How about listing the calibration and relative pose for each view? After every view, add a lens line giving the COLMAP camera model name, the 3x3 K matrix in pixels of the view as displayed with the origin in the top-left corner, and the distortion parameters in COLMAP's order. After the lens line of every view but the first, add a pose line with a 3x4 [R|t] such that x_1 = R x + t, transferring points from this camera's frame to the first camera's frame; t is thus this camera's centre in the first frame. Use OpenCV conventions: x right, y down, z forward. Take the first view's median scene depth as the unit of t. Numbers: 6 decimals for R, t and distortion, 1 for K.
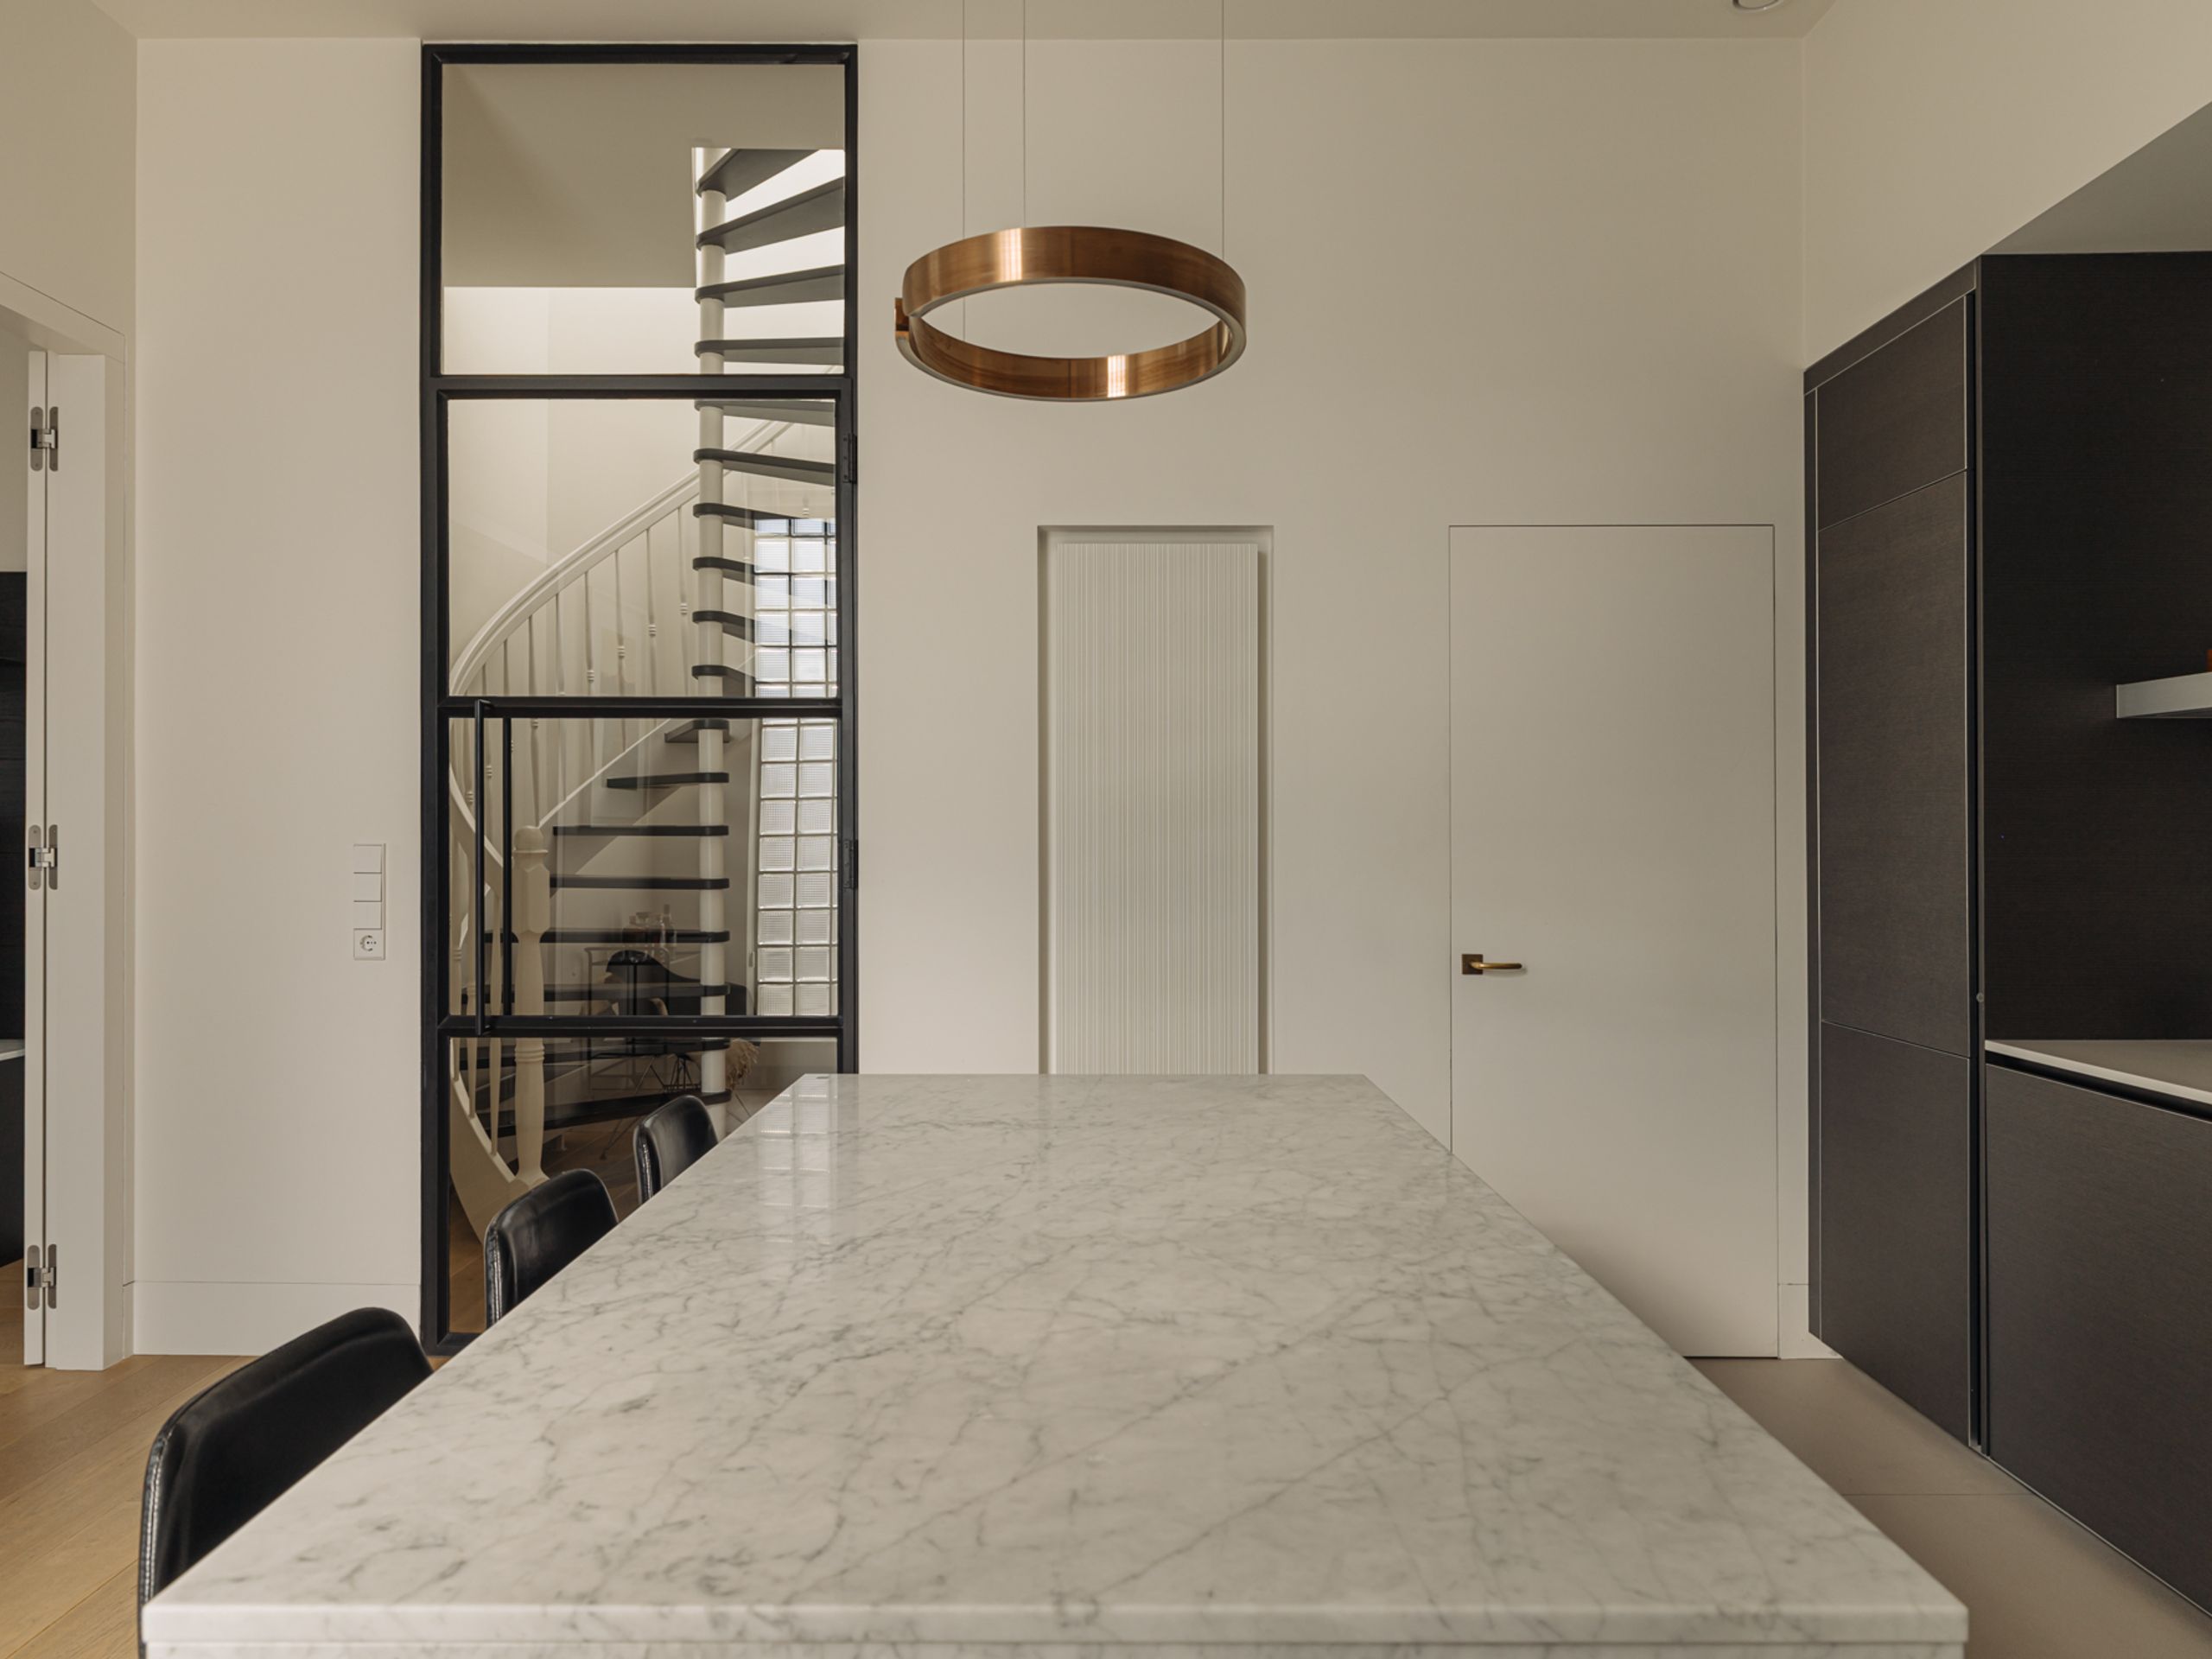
lens RADIAL K [[1326.0, 0, 1152.1], [0, 1326.0, 834.8], [0, 0, 1]] dist [0.000138, -0.000518]
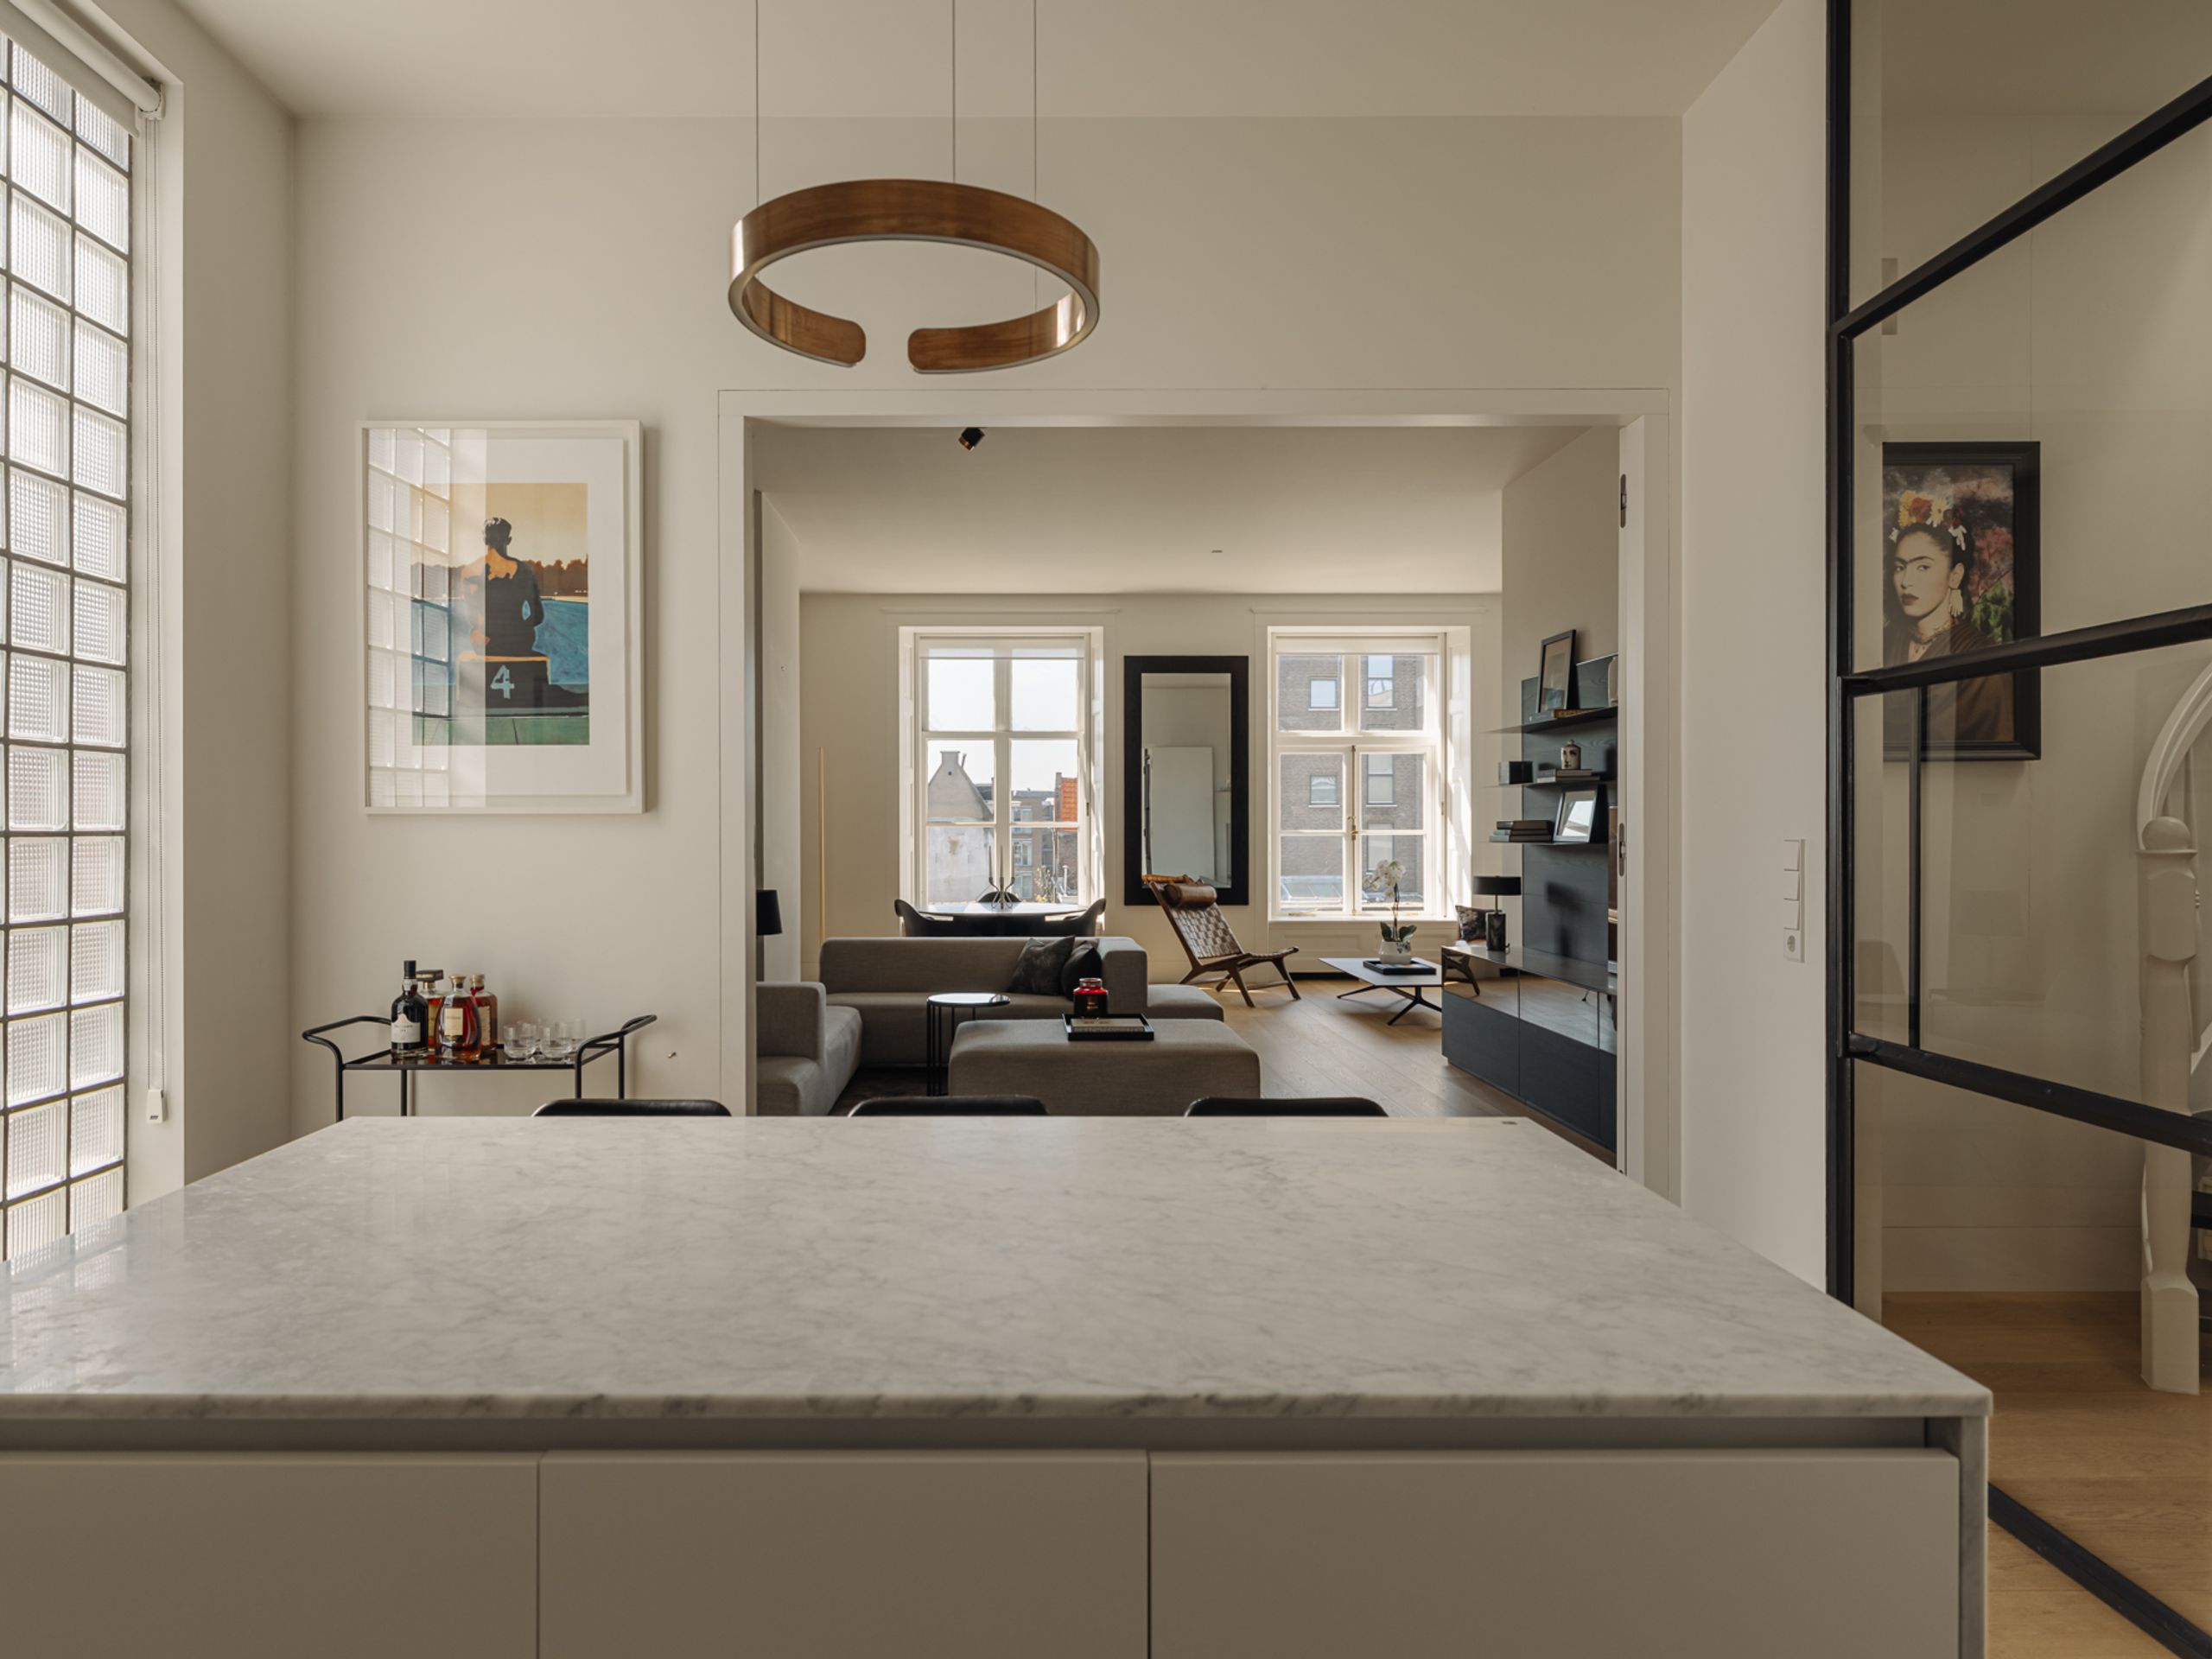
lens RADIAL K [[1366.2, 0, 1031.7], [0, 1366.2, 835.6], [0, 0, 1]] dist [-0.000452, -0.000164]
pose [[0.003979, 0.000704, -0.999992, 0.385595], [0.001813, 0.999998, 0.000711, 0.002519], [0.999990, -0.001816, 0.003978, 0.453340]]
